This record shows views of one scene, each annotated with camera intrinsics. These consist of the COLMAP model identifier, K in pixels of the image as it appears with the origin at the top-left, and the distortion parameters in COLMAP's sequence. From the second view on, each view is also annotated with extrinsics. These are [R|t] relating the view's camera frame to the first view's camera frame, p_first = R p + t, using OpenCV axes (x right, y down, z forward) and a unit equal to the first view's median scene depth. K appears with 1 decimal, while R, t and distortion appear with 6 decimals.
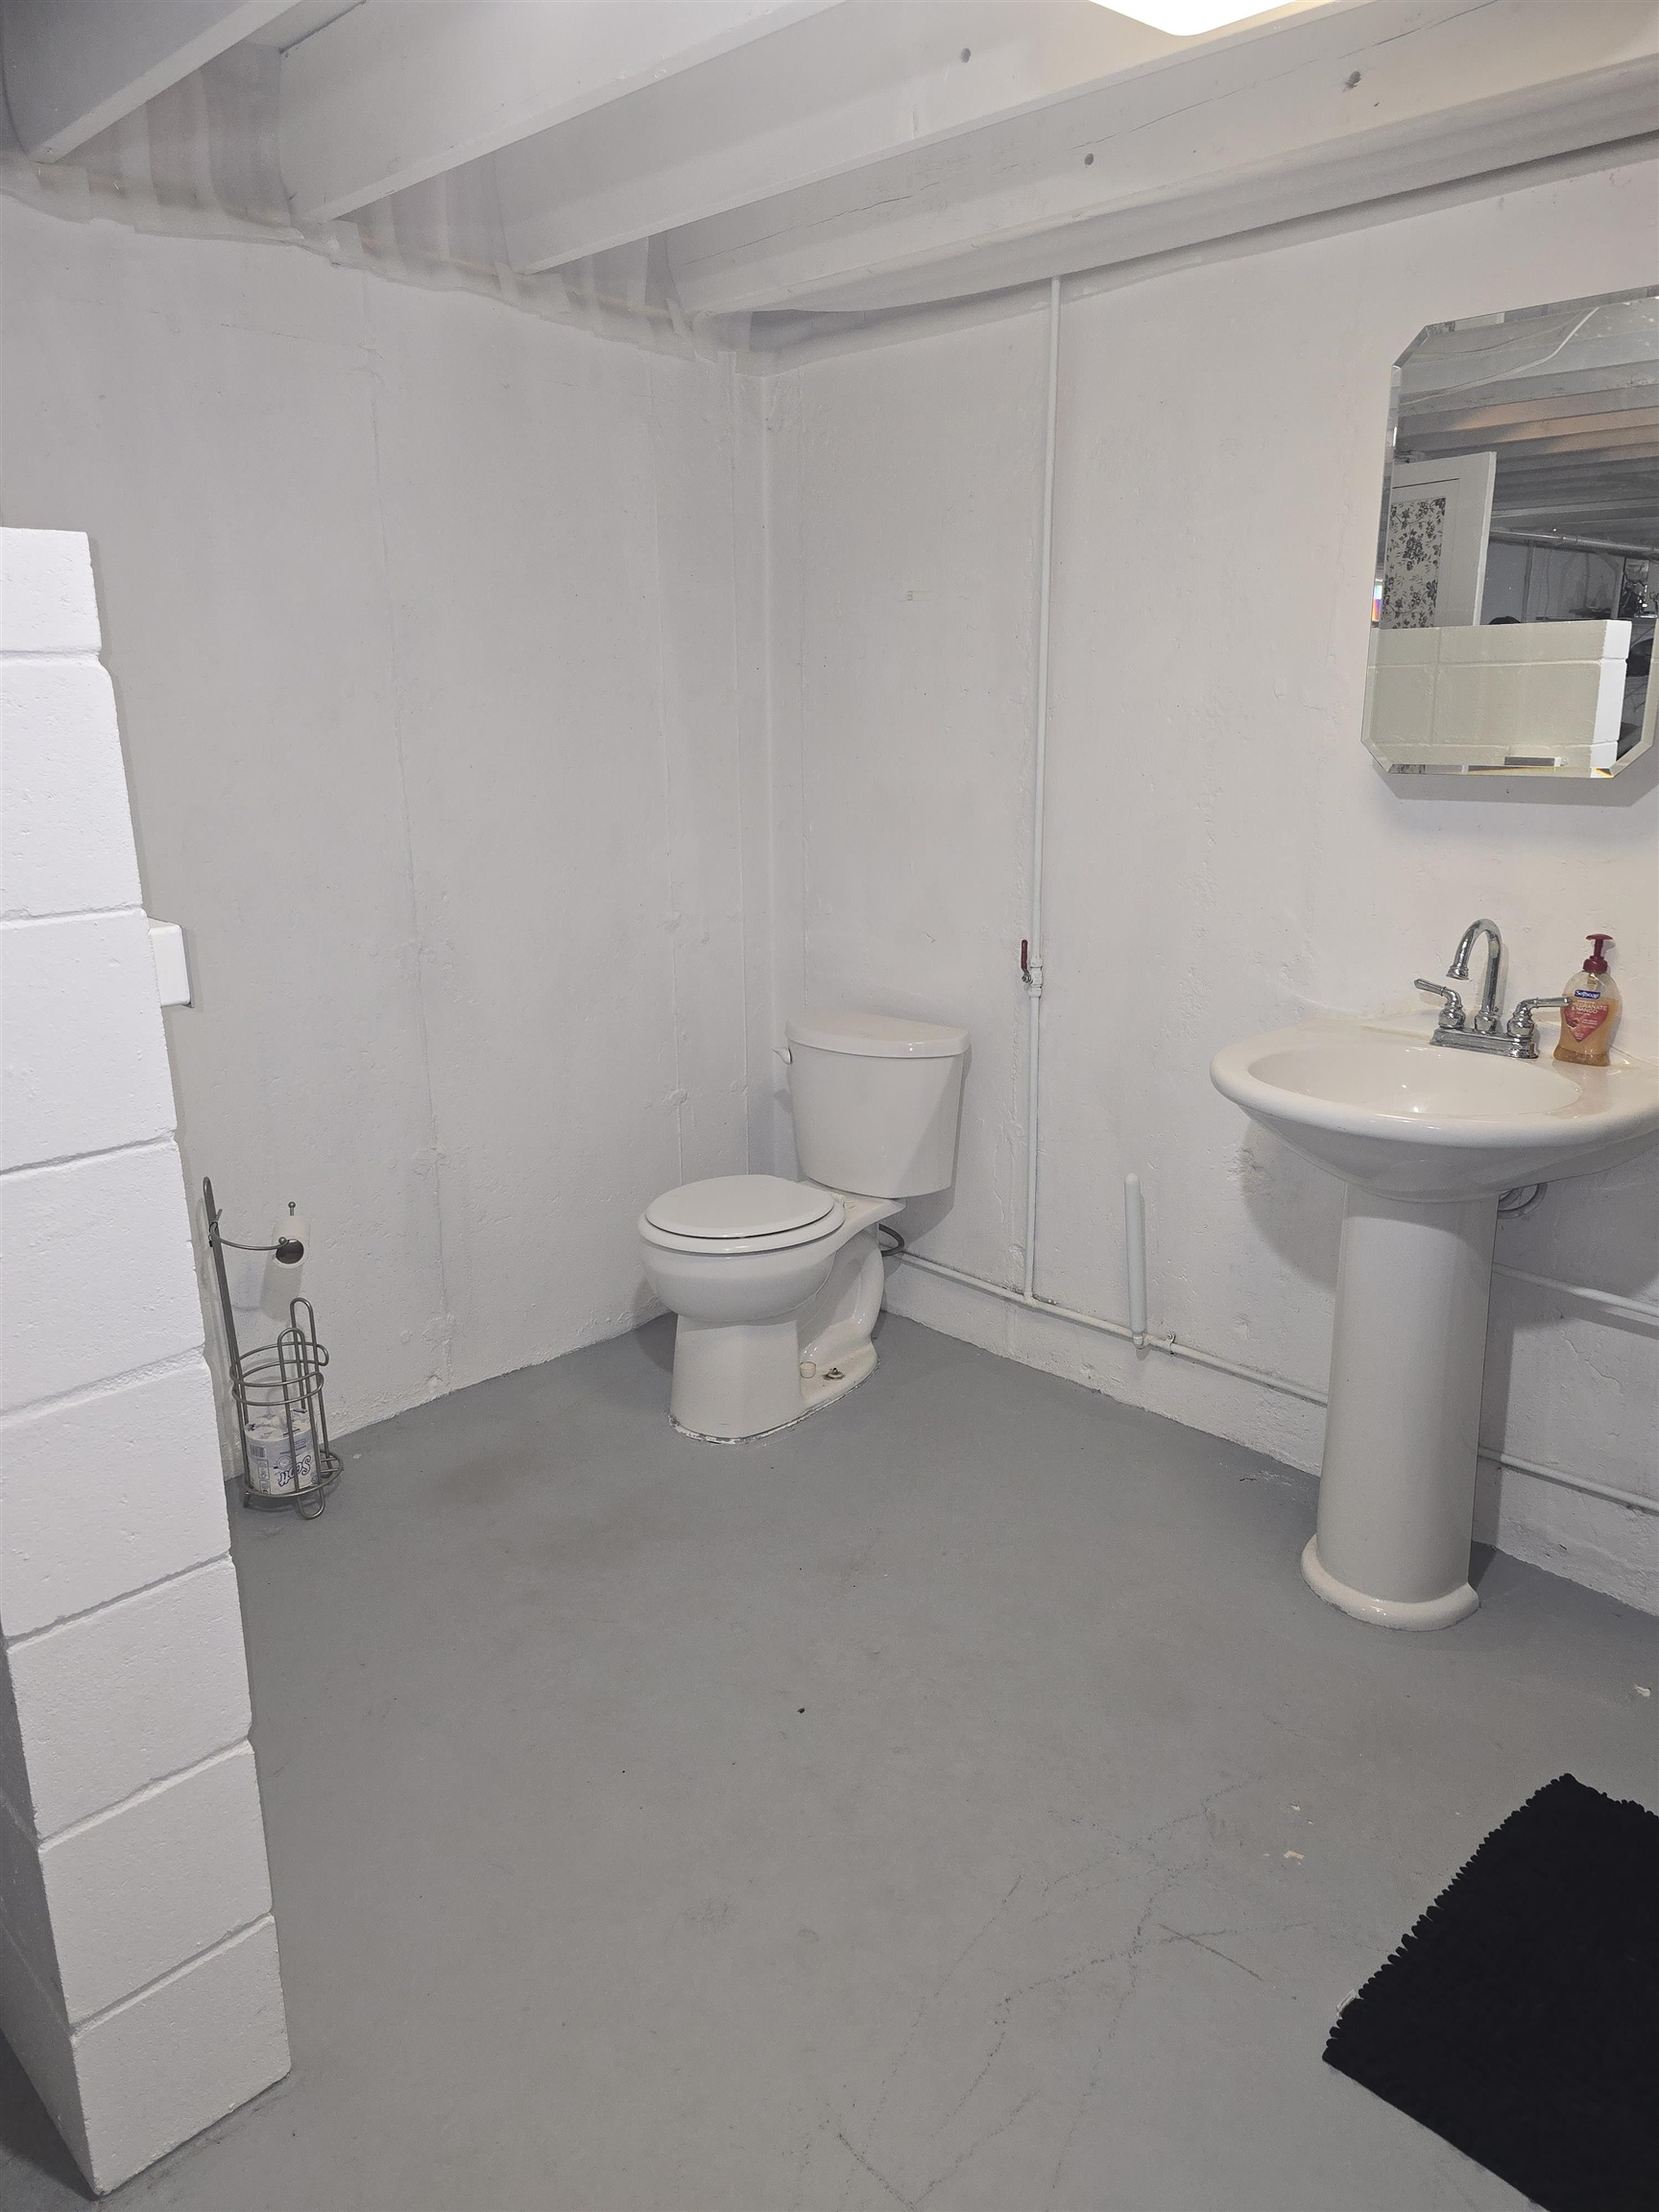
lens RADIAL K [[1494.5, 0, 832.3], [0, 1494.5, 1090.4], [0, 0, 1]] dist [0.071452, -0.076789]
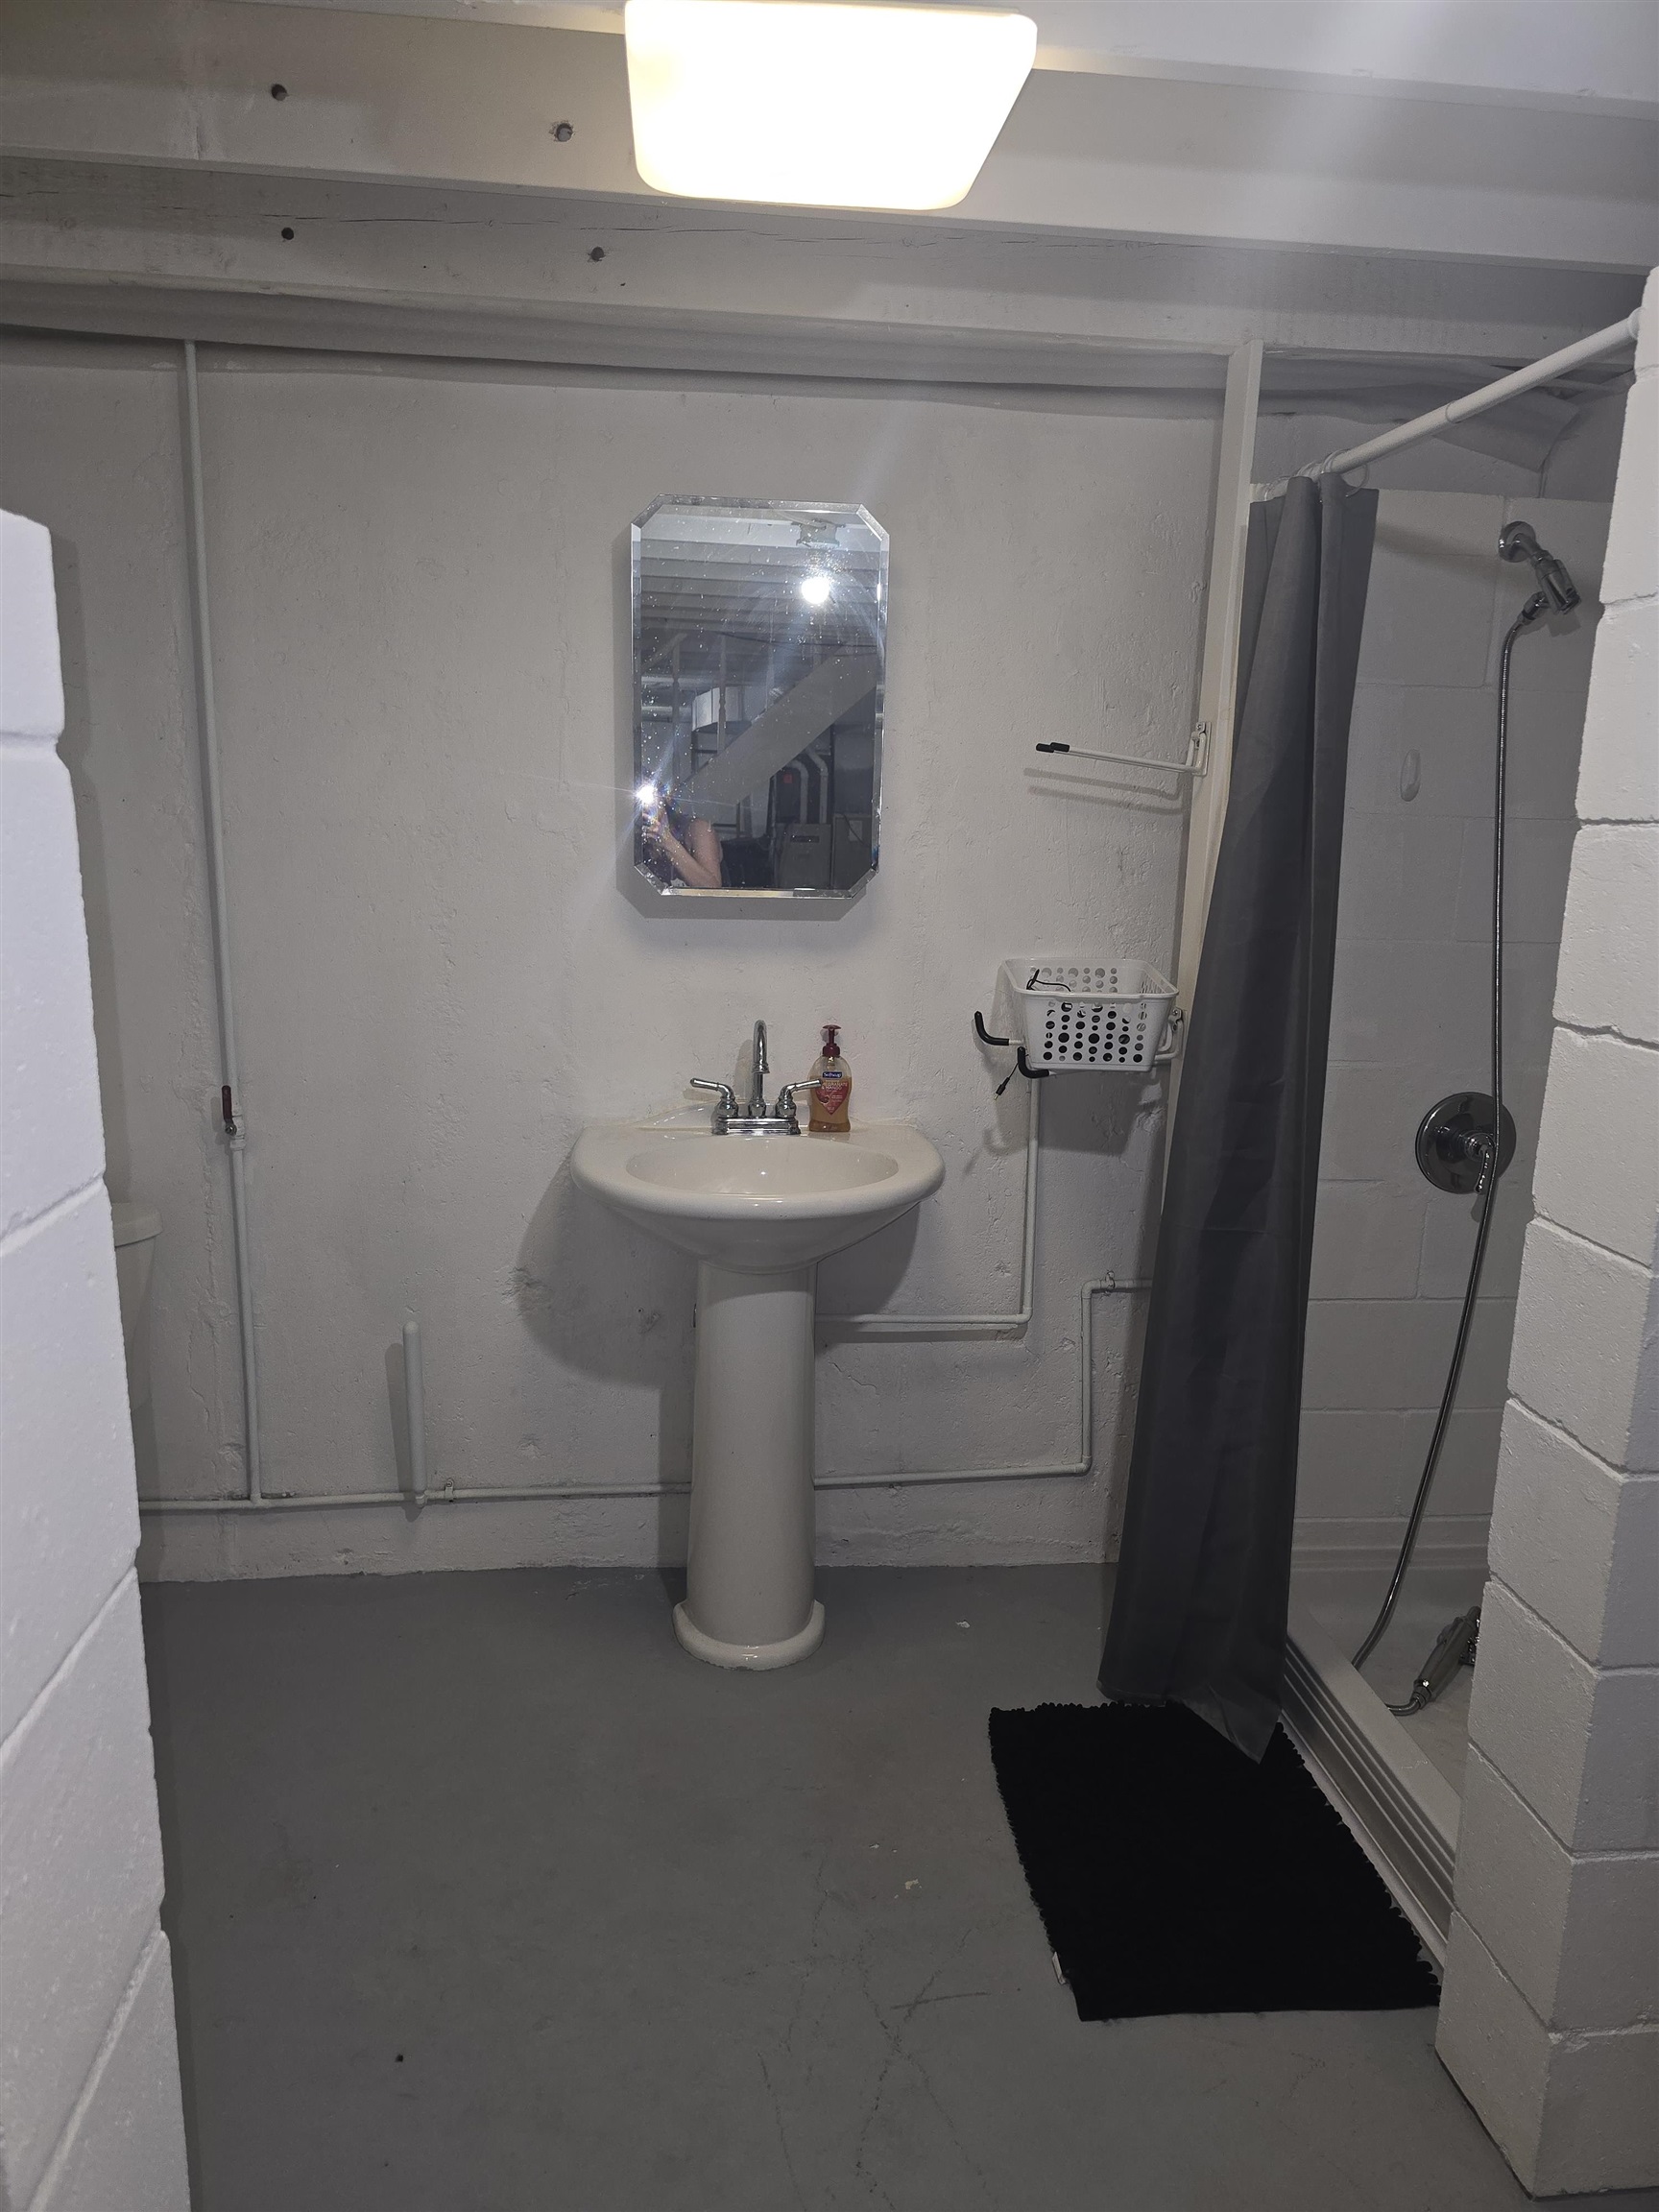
lens RADIAL K [[1496.3, 0, 829.5], [0, 1496.3, 1106.0], [0, 0, 1]] dist [0.073000, -0.074654]
pose [[0.627485, -0.124729, 0.768574, -0.363773], [0.169020, 0.985369, 0.021919, -0.056537], [-0.760063, 0.116150, 0.639385, 0.210003]]
